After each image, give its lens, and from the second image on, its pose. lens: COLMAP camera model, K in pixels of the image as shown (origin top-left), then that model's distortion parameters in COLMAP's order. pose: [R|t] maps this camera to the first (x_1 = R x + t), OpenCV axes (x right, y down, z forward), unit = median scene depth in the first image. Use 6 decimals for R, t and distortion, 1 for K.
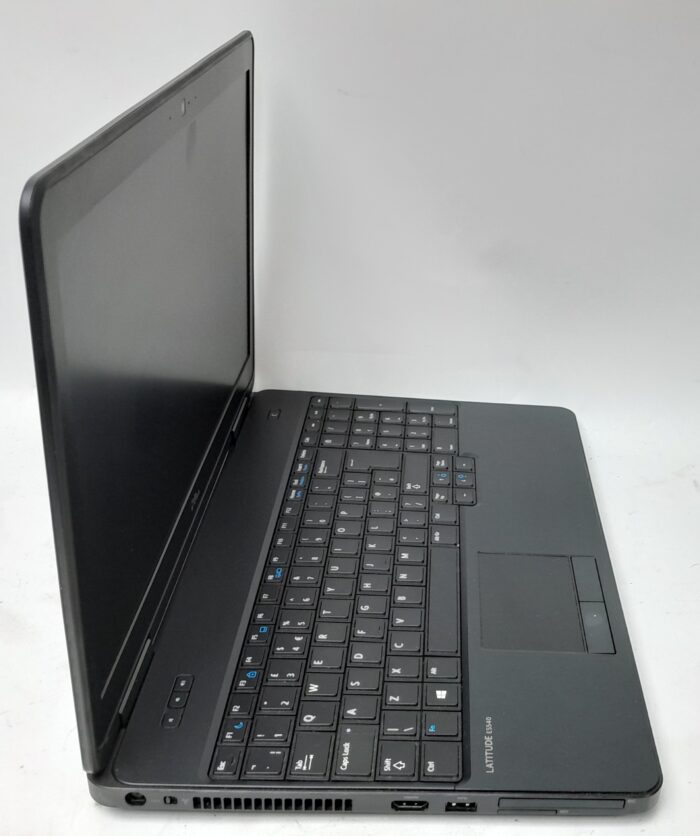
lens RADIAL K [[698.6, 0, 350.0], [0, 698.6, 418.0], [0, 0, 1]] dist [0.006166, 0.003045]
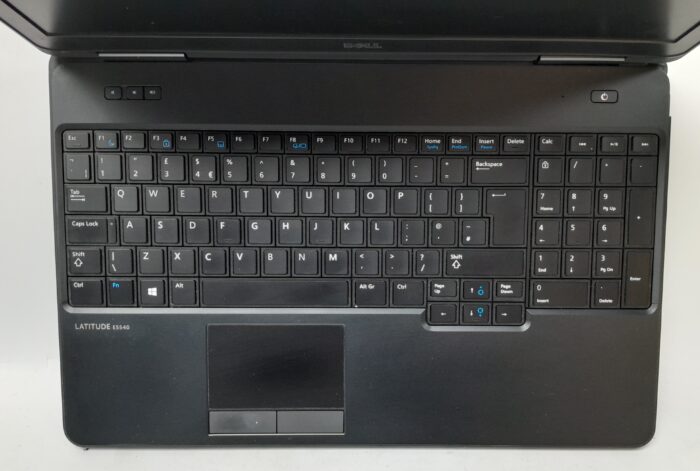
lens RADIAL K [[494.2, 0, 350.0], [0, 494.2, 235.5], [0, 0, 1]] dist [0.020407, -0.000064]
pose [[0.110689, 0.992852, -0.044638, 0.069962], [-0.607958, 0.103173, 0.787238, -0.361275], [0.786216, -0.060000, 0.615032, 0.469036]]
